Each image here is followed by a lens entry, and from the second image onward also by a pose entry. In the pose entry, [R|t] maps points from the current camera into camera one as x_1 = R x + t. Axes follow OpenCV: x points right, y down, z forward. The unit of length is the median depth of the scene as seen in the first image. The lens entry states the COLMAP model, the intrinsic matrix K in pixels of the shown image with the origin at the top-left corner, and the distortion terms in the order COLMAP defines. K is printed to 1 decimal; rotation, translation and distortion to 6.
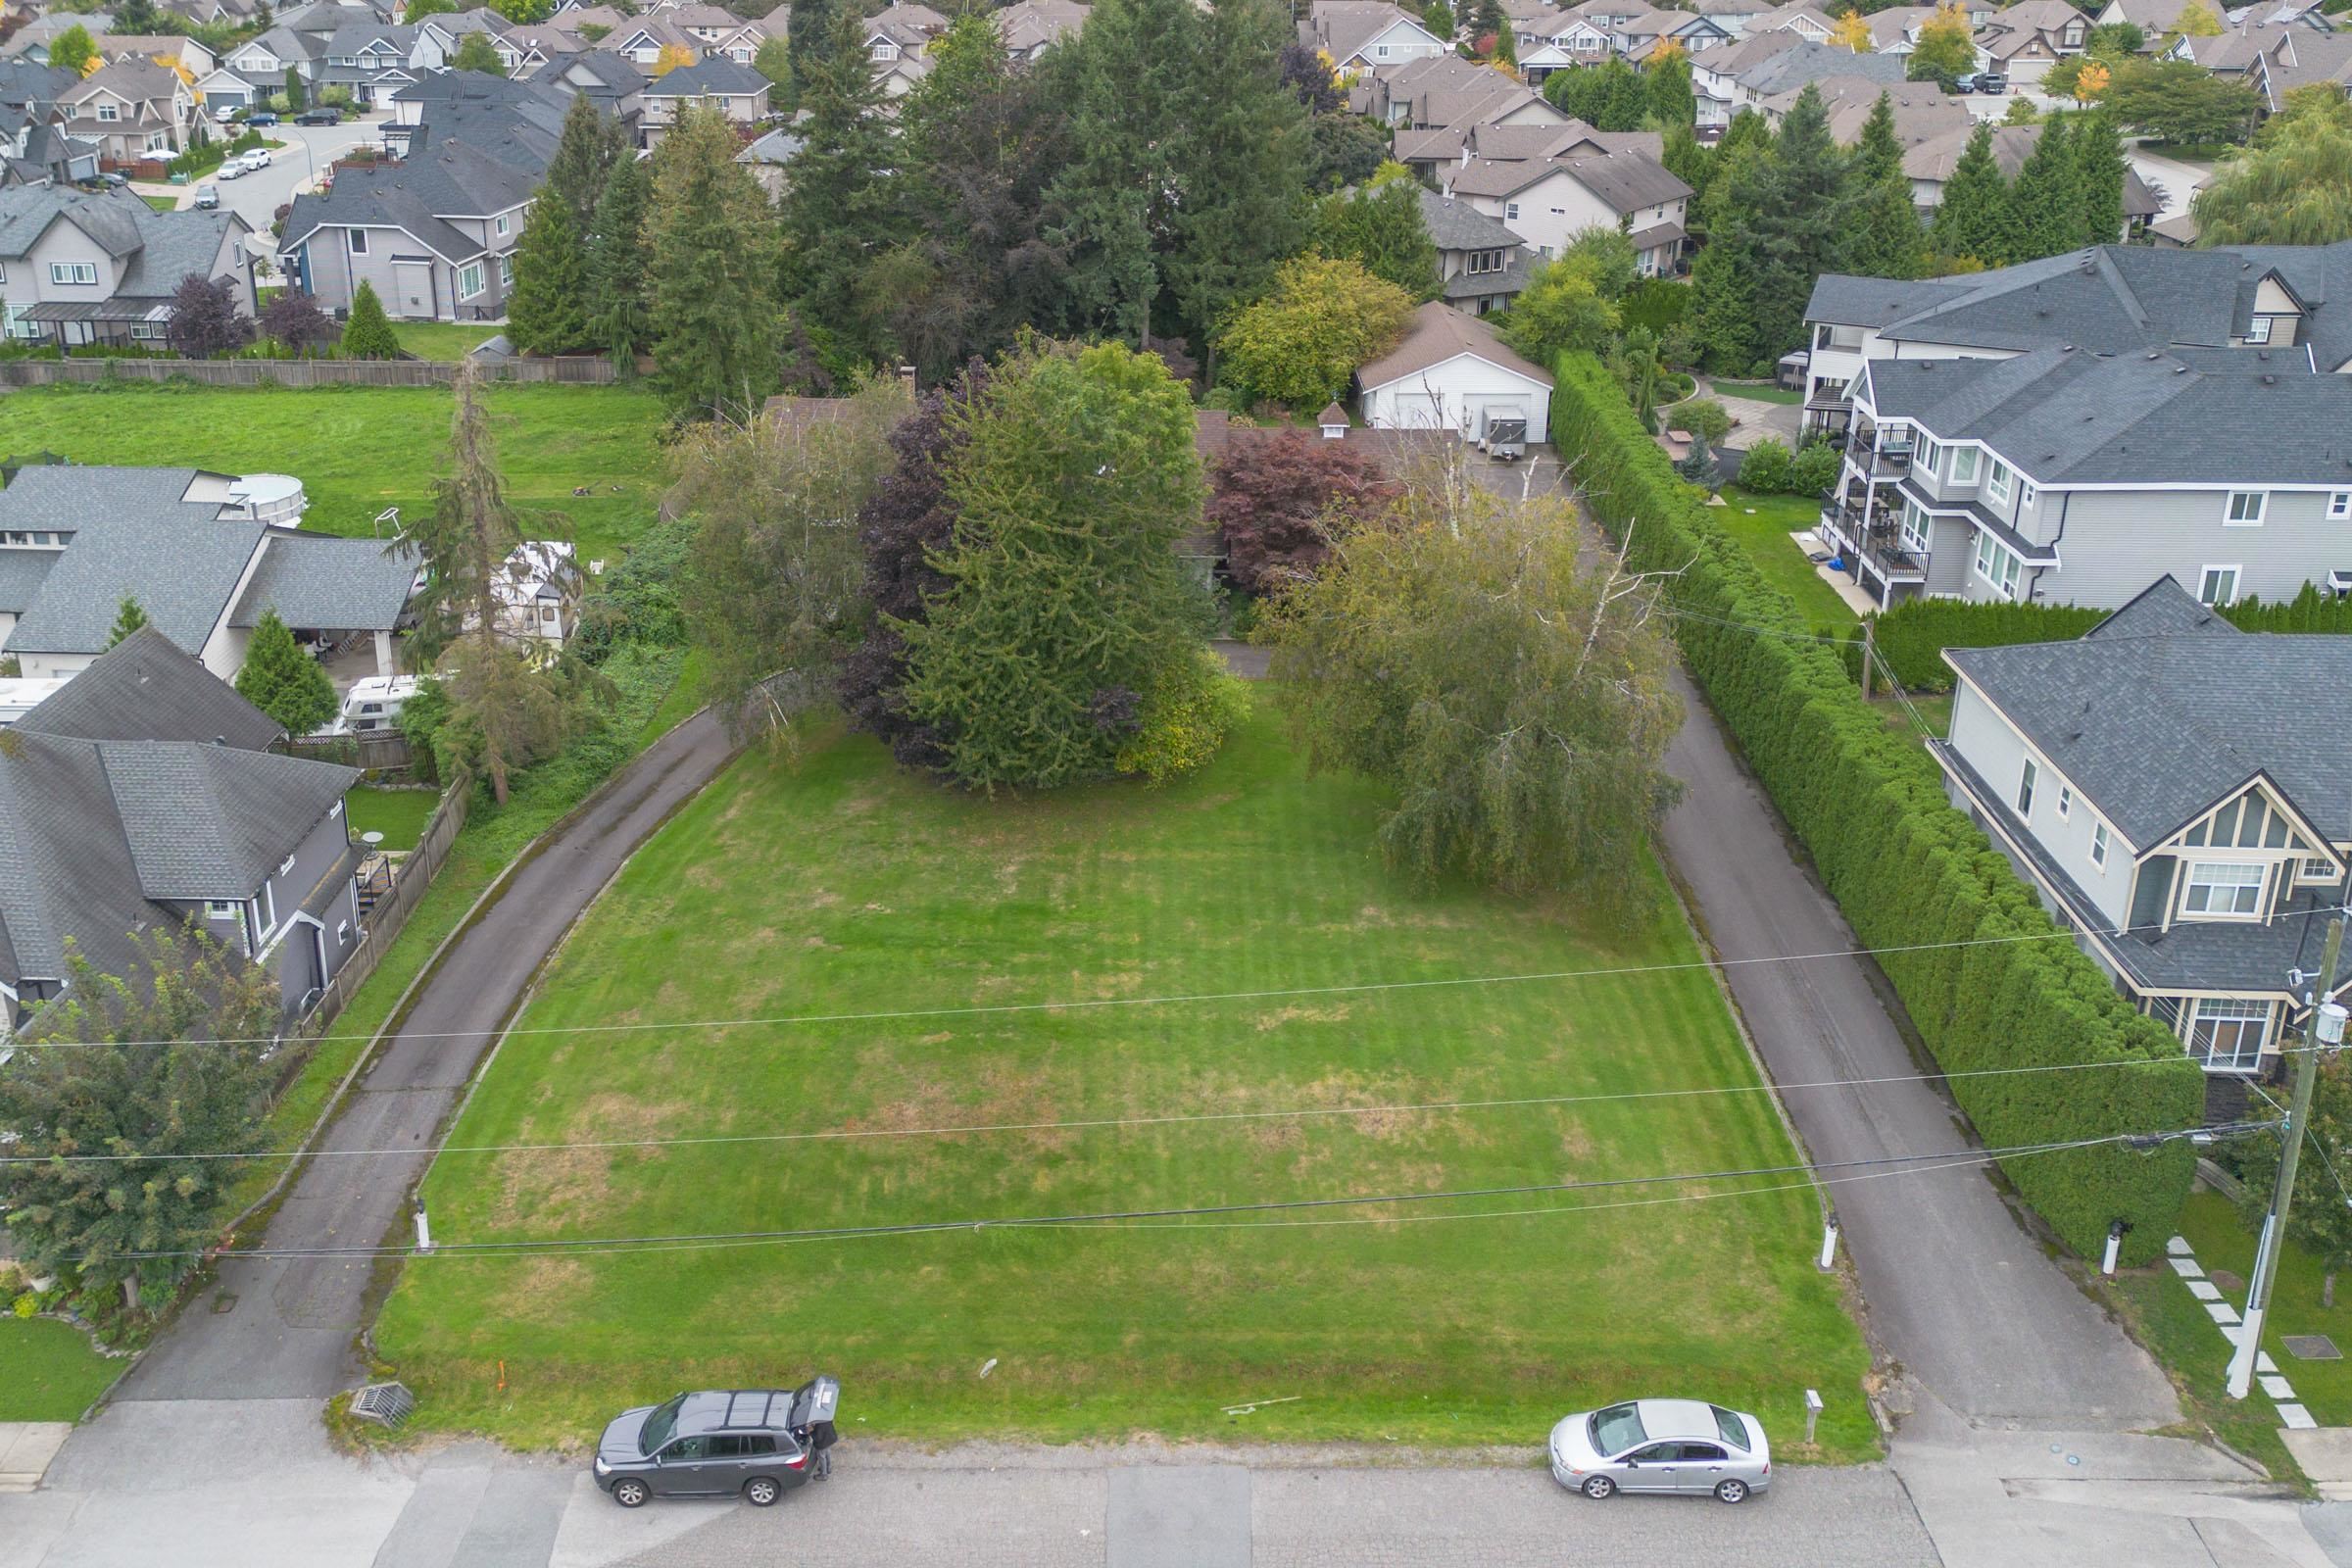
lens RADIAL K [[1984.3, 0, 1107.4], [0, 1984.3, 588.5], [0, 0, 1]] dist [0.076804, -0.082260]
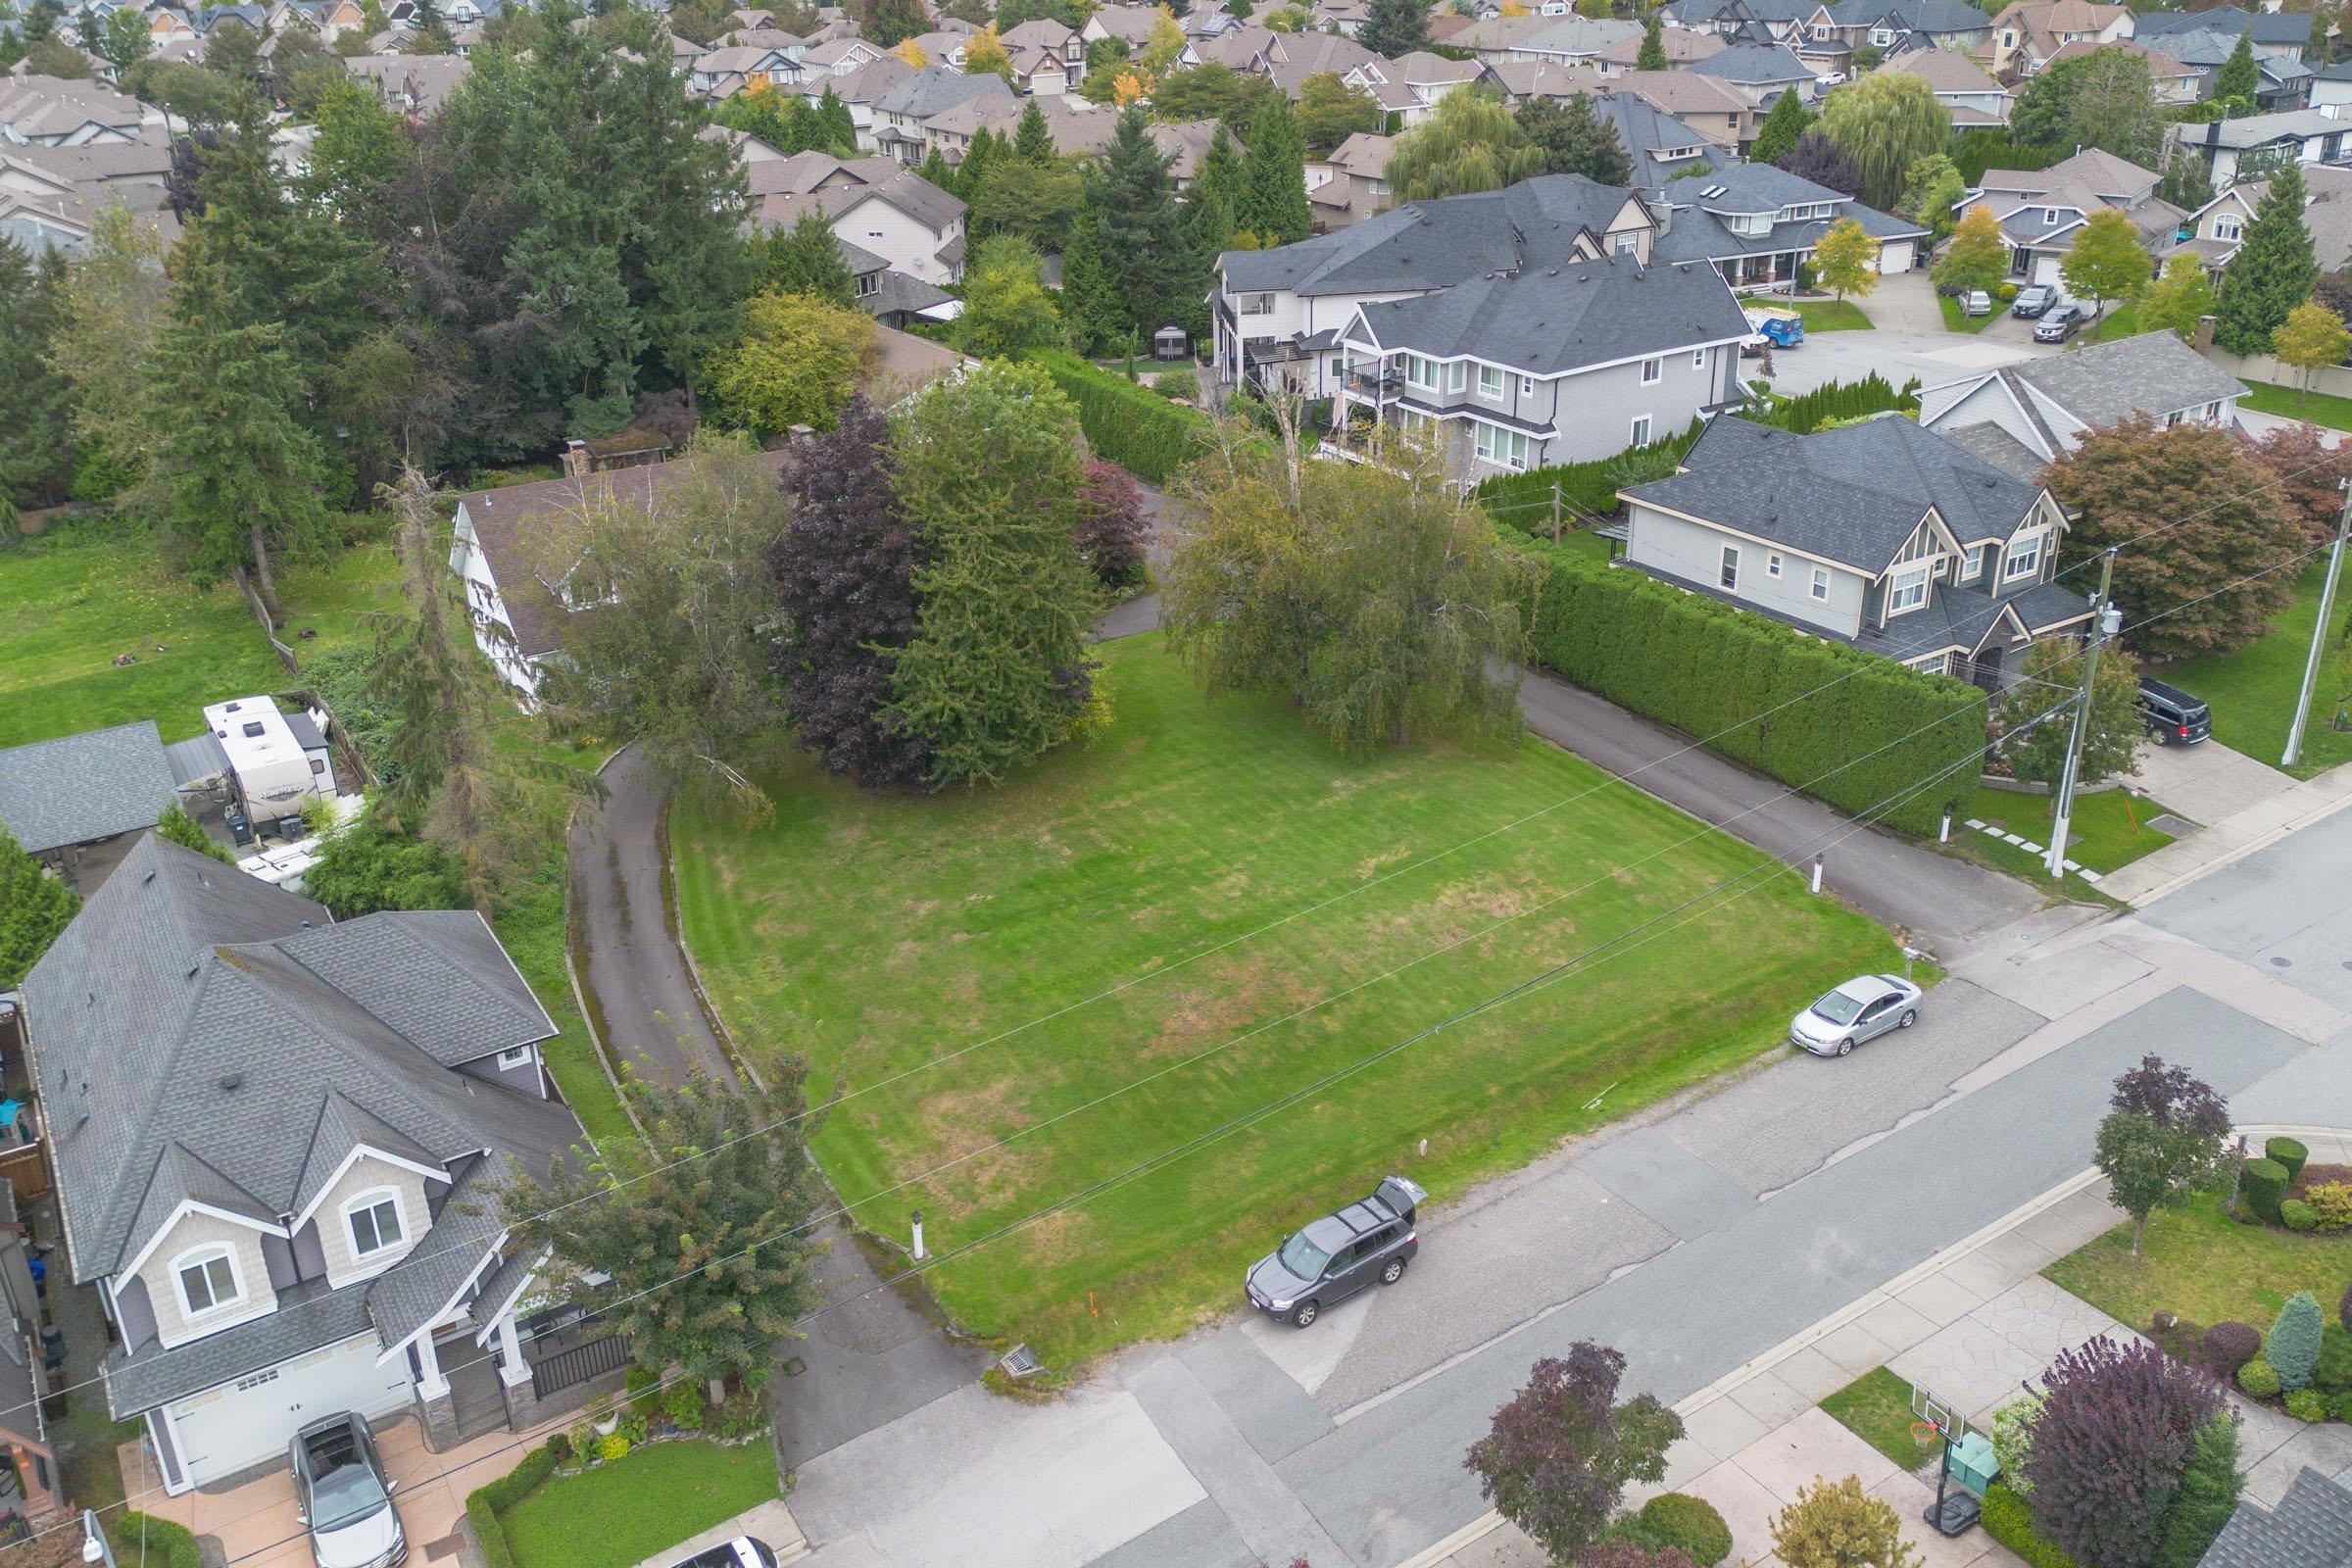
lens RADIAL K [[1911.5, 0, 1176.0], [0, 1911.5, 784.0], [0, 0, 1]] dist [0.162158, -0.415583]
pose [[0.825436, -0.254531, 0.503854, -0.450895], [0.214192, 0.967048, 0.137623, -0.018644], [-0.522280, -0.005678, 0.852755, 0.032423]]
